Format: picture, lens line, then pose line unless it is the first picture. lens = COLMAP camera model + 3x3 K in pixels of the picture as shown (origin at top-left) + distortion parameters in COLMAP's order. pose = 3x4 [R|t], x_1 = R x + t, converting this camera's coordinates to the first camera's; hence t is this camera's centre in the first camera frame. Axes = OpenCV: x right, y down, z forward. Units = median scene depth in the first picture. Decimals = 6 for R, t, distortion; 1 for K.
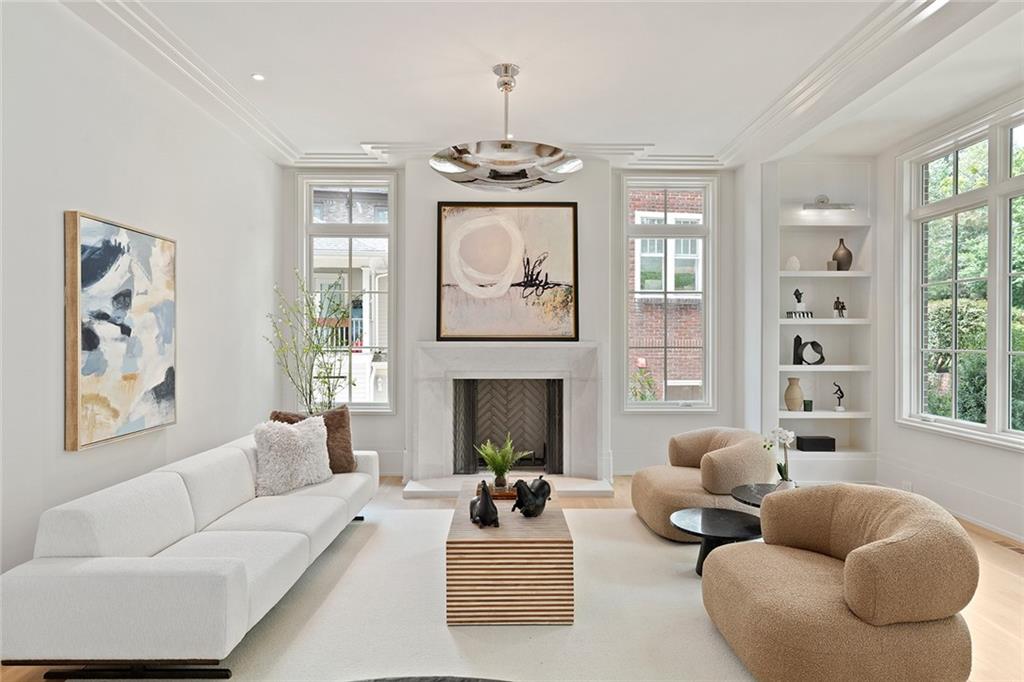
lens RADIAL K [[608.5, 0, 518.9], [0, 608.5, 339.0], [0, 0, 1]] dist [-0.000607, -0.000774]
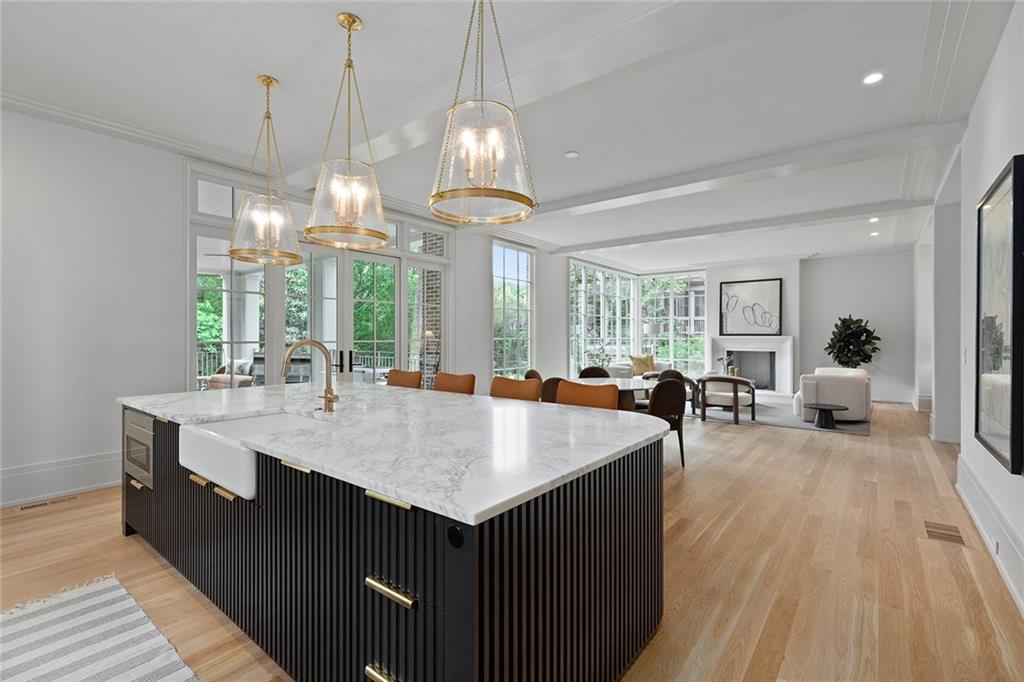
lens RADIAL K [[451.4, 0, 513.8], [0, 451.4, 334.7], [0, 0, 1]] dist [0.000352, 0.000435]
pose [[0.771305, -0.000831, -0.636465, 0.415258], [0.002420, 0.999996, 0.001627, -0.006509], [0.636461, -0.002795, 0.771304, -1.050475]]
